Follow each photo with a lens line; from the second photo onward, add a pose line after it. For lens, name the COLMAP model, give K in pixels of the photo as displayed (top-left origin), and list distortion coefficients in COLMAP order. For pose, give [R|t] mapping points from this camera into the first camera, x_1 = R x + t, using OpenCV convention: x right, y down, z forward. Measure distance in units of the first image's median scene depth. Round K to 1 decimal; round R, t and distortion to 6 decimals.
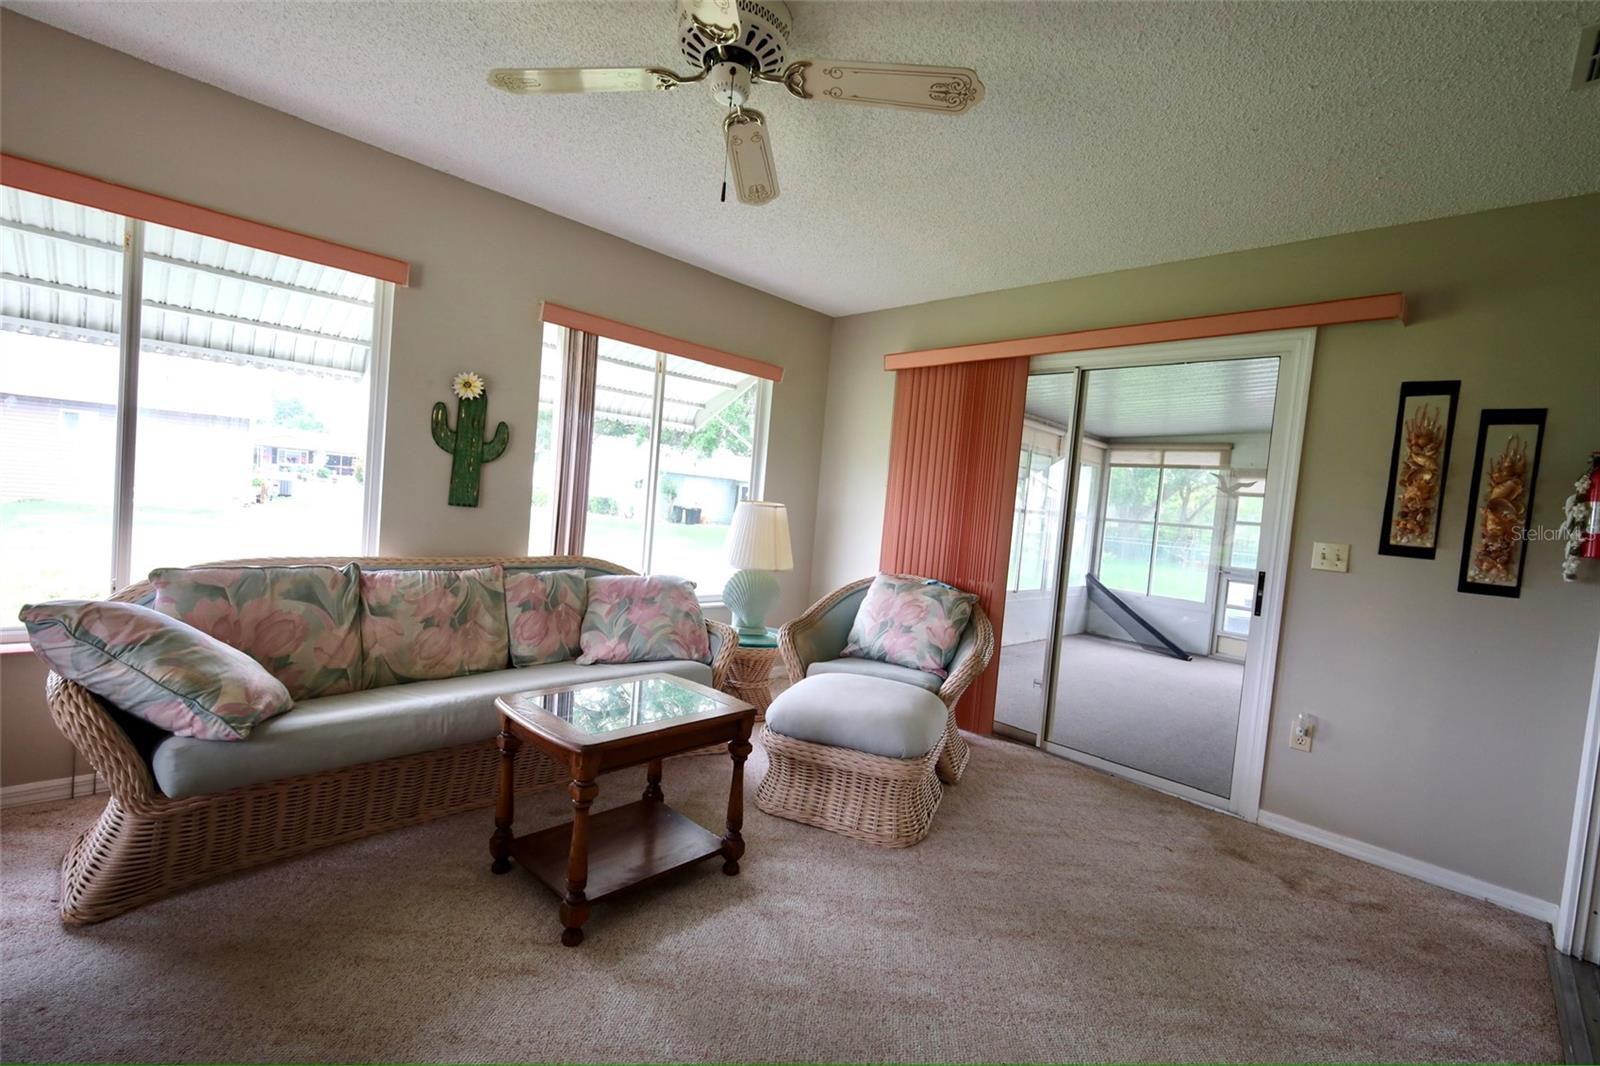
lens RADIAL K [[690.9, 0, 800.2], [0, 690.9, 531.1], [0, 0, 1]] dist [0.002601, -0.000560]
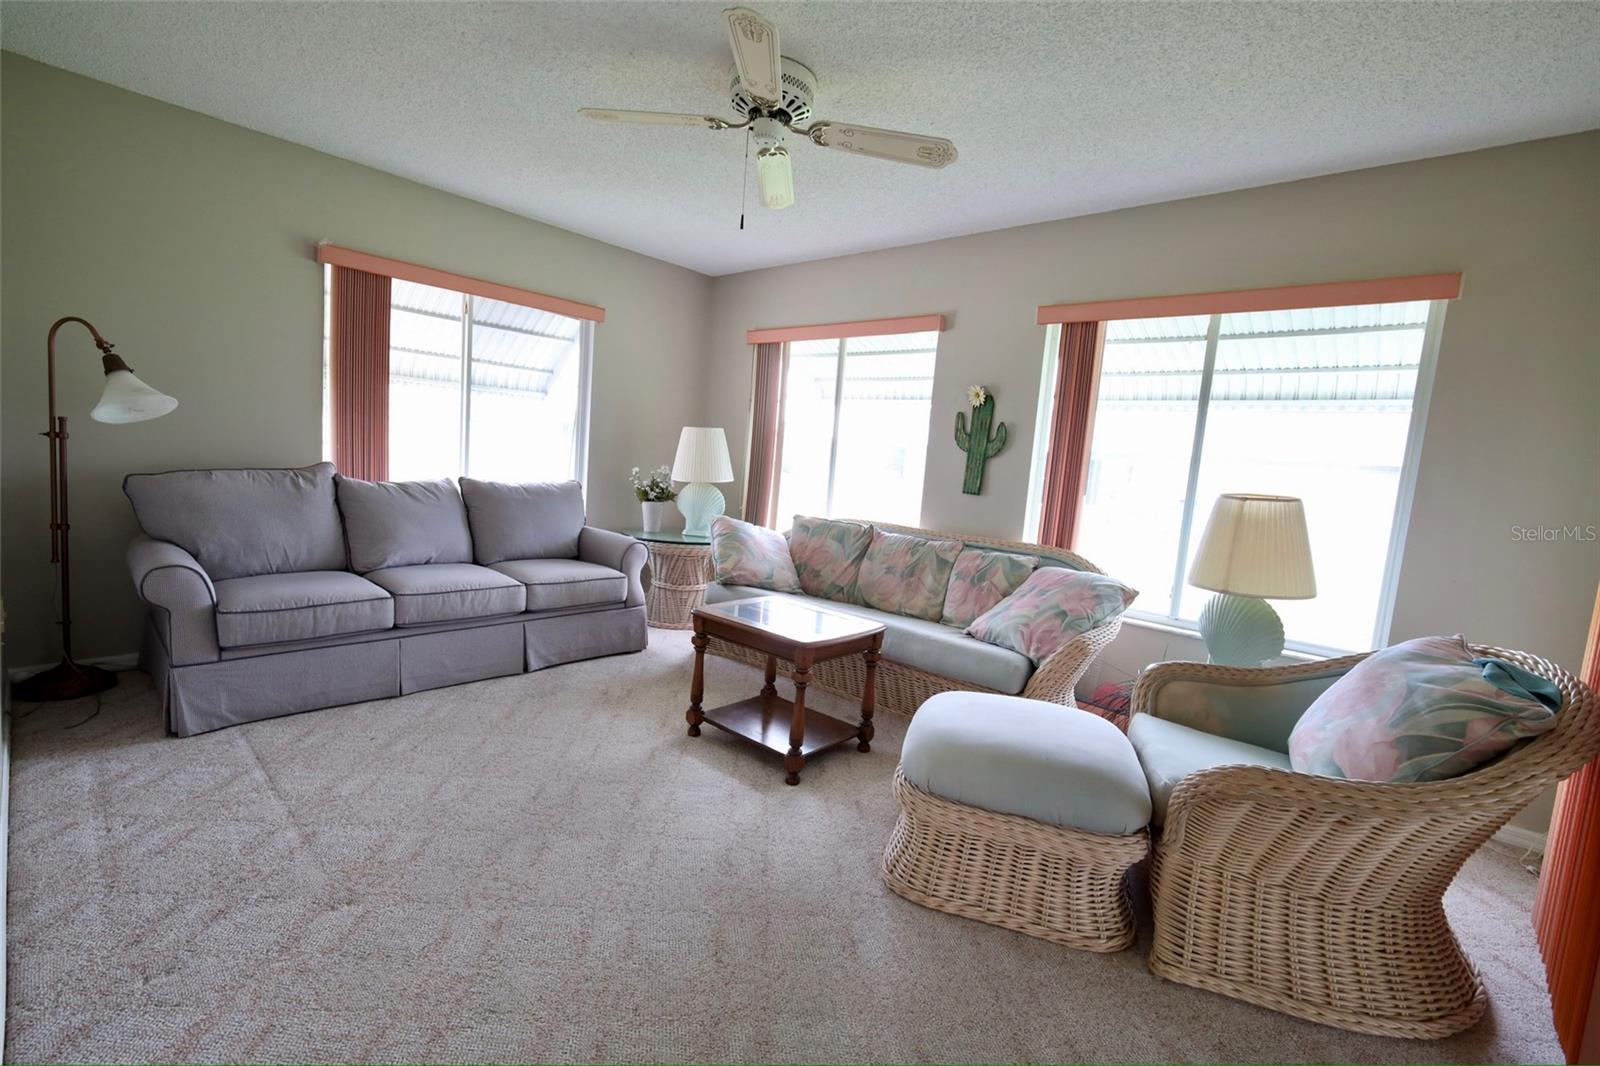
lens RADIAL K [[690.9, 0, 800.2], [0, 690.9, 531.1], [0, 0, 1]] dist [0.002601, -0.000560]
pose [[0.057378, 0.028517, -0.997945, 0.710676], [-0.118899, 0.992673, 0.021530, 0.038276], [0.991247, 0.117419, 0.060348, 0.620043]]
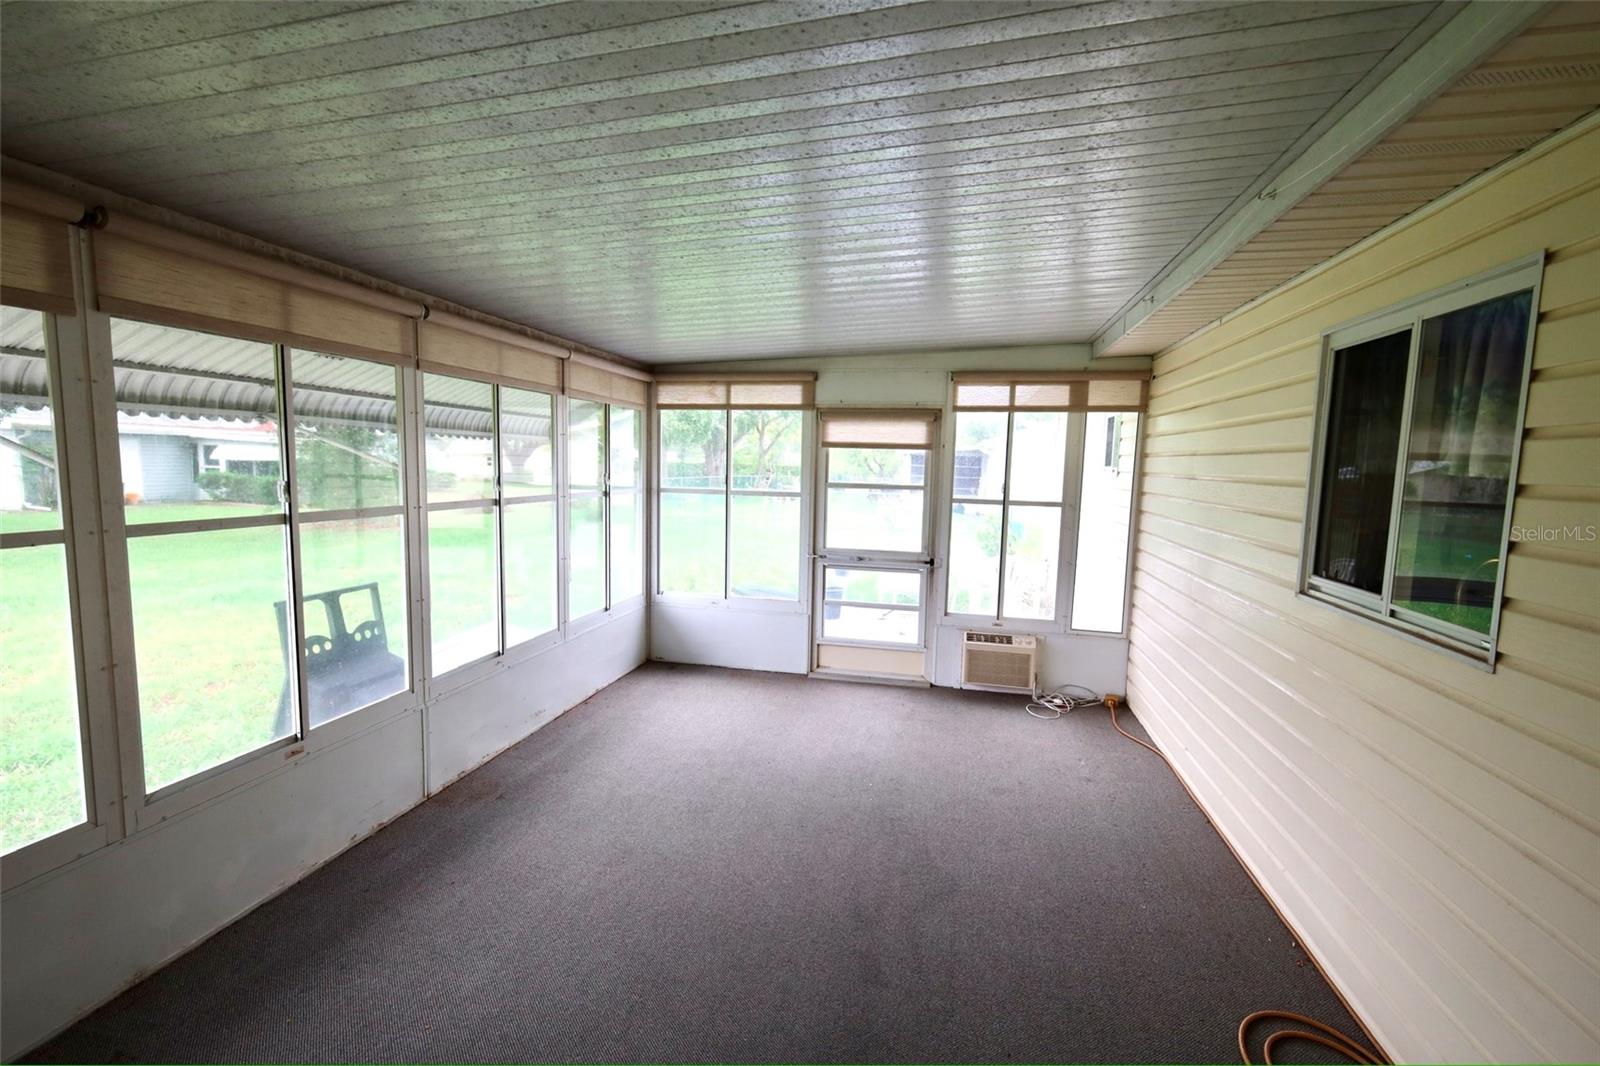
lens RADIAL K [[690.9, 0, 800.2], [0, 690.9, 531.1], [0, 0, 1]] dist [0.002601, -0.000560]
pose [[0.843936, -0.121912, 0.522407, 0.539148], [0.073212, 0.990898, 0.112970, -0.112514], [-0.531425, -0.057093, 0.845179, 0.967516]]
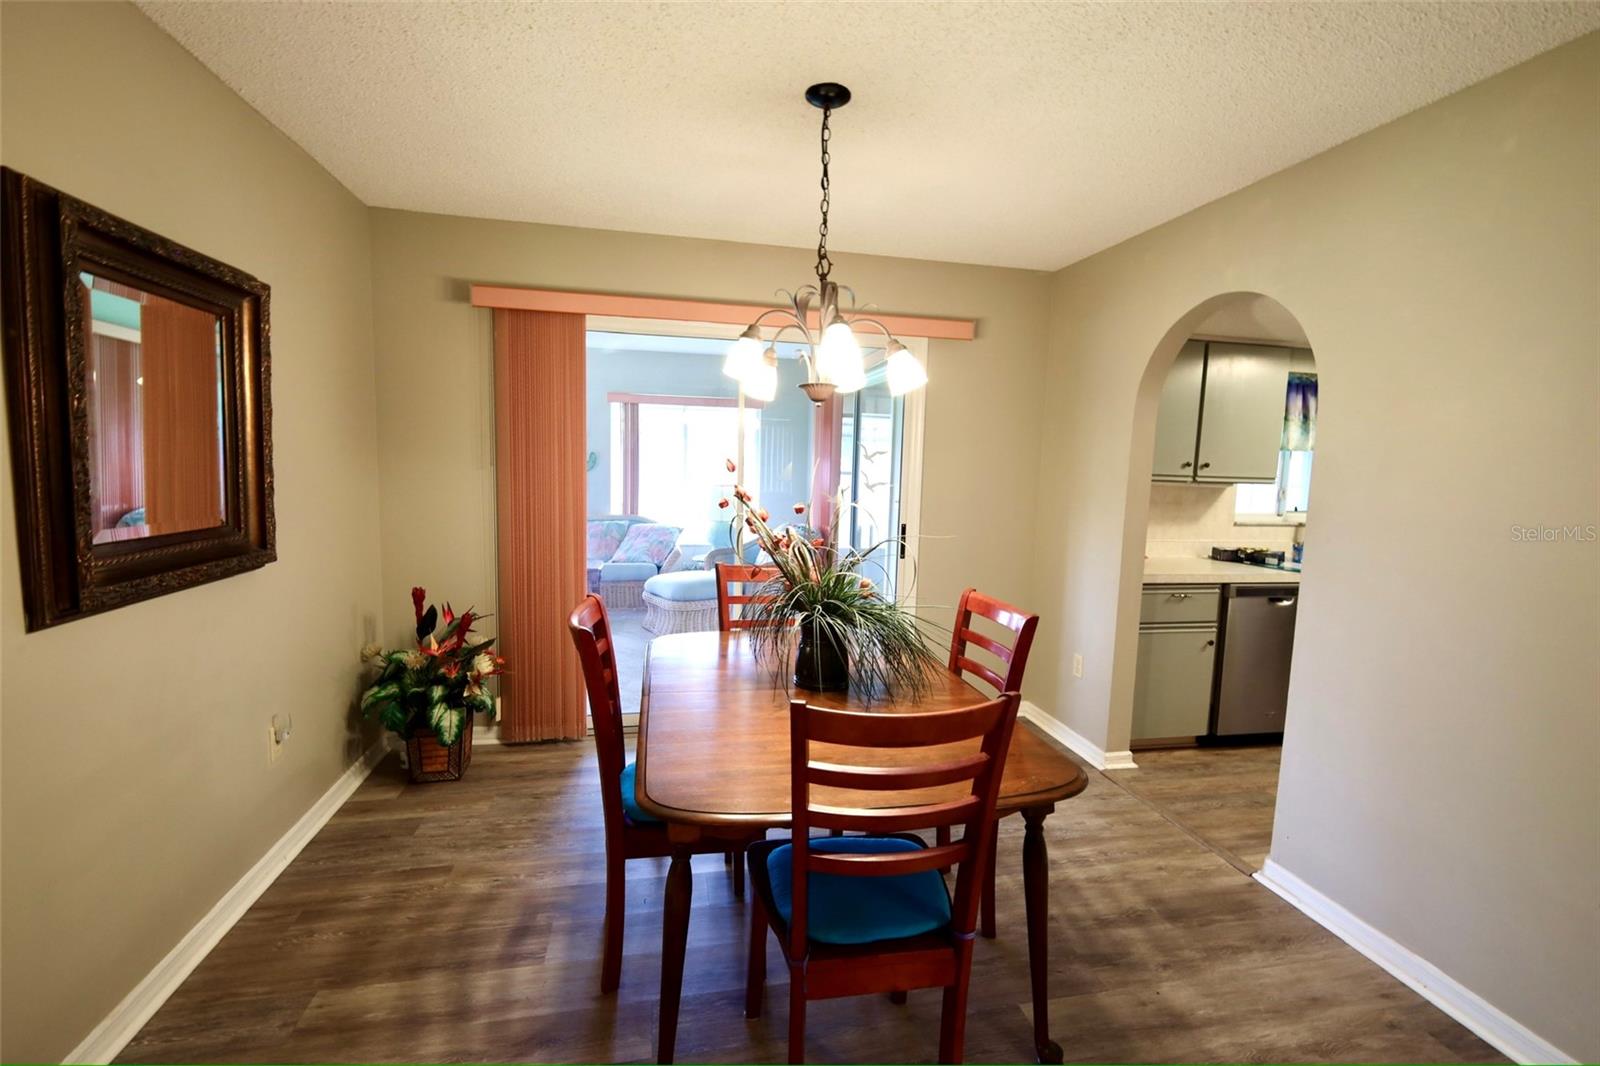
lens RADIAL K [[690.9, 0, 800.2], [0, 690.9, 531.1], [0, 0, 1]] dist [0.002601, -0.000560]
pose [[0.829251, -0.012478, -0.558737, 1.307569], [0.024471, 0.999603, 0.013995, 0.073983], [0.558340, -0.025278, 0.829227, -0.428201]]
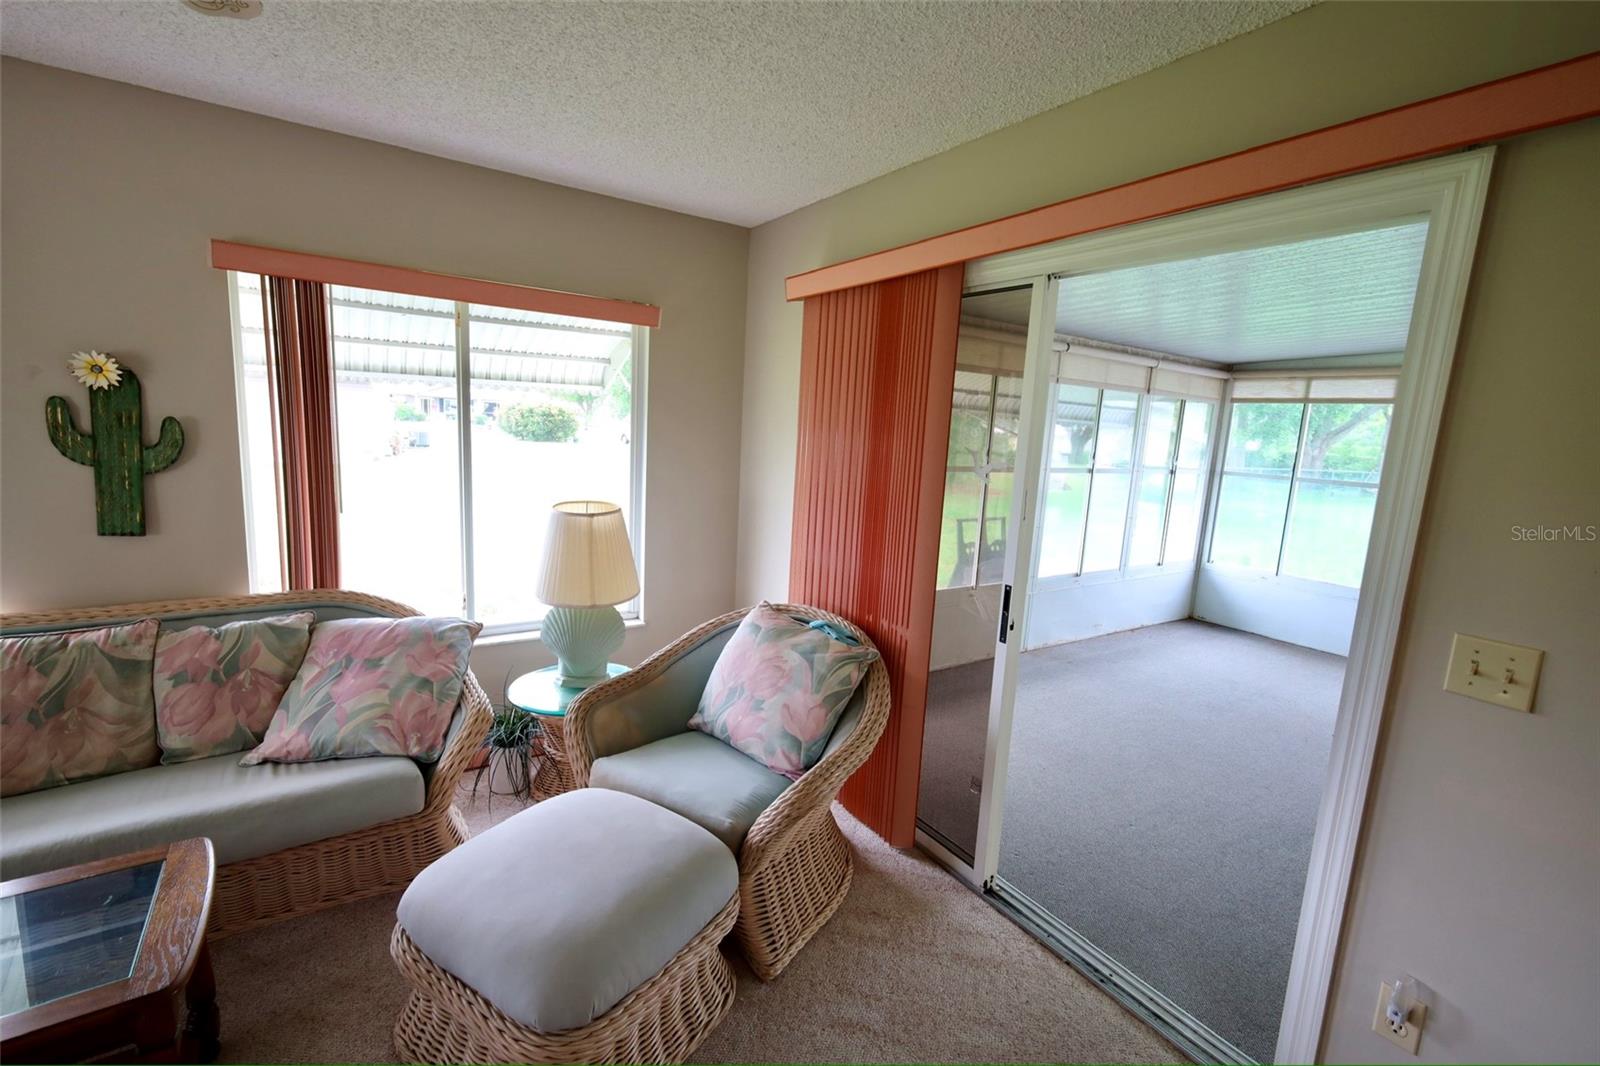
lens RADIAL K [[690.9, 0, 800.2], [0, 690.9, 531.1], [0, 0, 1]] dist [0.002601, -0.000560]
pose [[0.979959, -0.002112, -0.199189, 0.360365], [0.021379, 0.995283, 0.094625, -0.093497], [0.198049, -0.096987, 0.975382, 0.415773]]
